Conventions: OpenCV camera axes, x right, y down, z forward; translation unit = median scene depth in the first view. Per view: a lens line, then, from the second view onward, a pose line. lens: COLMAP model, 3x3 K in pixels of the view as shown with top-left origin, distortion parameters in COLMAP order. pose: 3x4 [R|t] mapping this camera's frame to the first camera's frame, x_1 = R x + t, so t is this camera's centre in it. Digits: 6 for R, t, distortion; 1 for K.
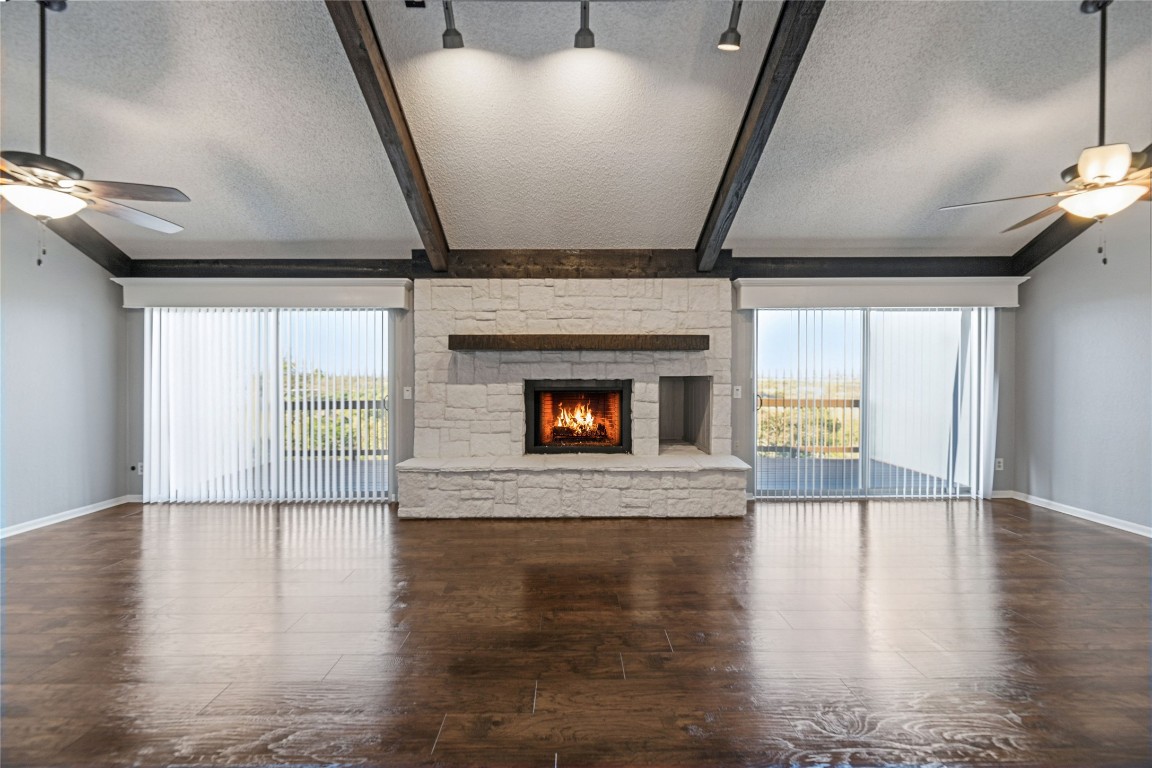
lens RADIAL K [[472.5, 0, 575.9], [0, 472.5, 380.8], [0, 0, 1]] dist [-0.001510, 0.000063]
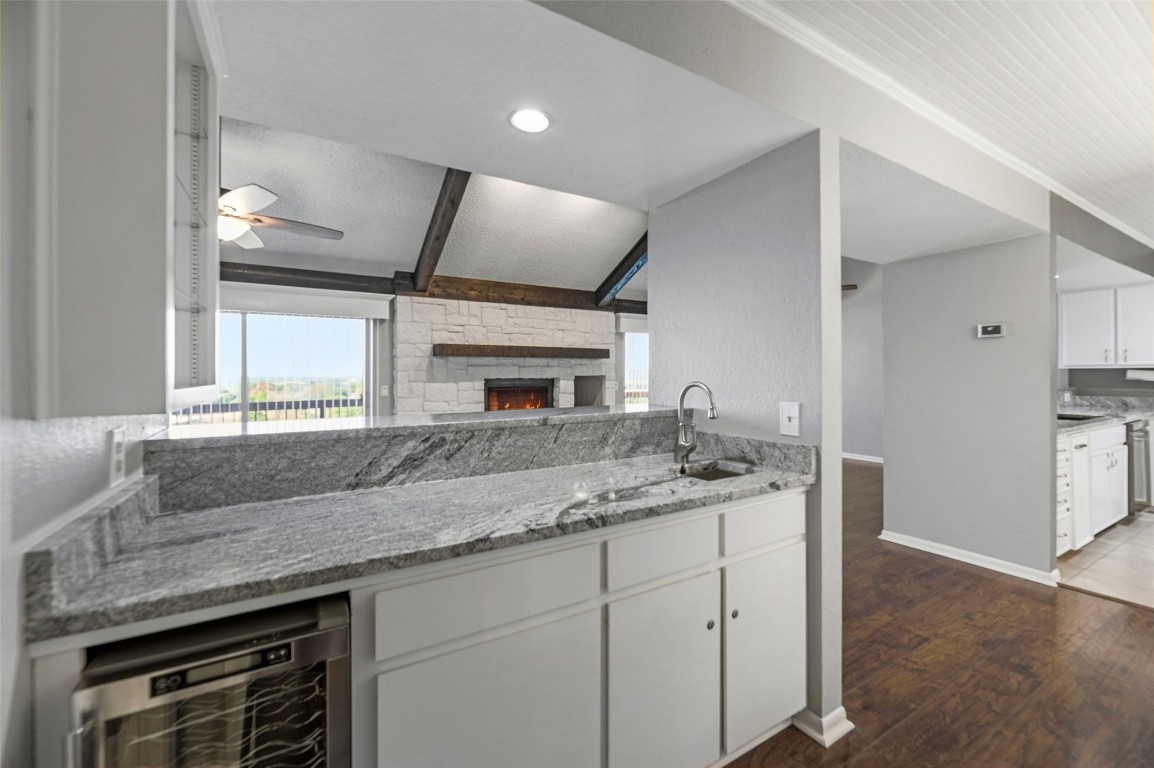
lens RADIAL K [[473.4, 0, 576.6], [0, 473.4, 377.4], [0, 0, 1]] dist [-0.001510, 0.000063]
pose [[0.862207, -0.005154, 0.506529, -0.559990], [0.010343, 0.999919, -0.007430, 0.006595], [-0.506450, 0.011645, 0.862191, -0.266572]]
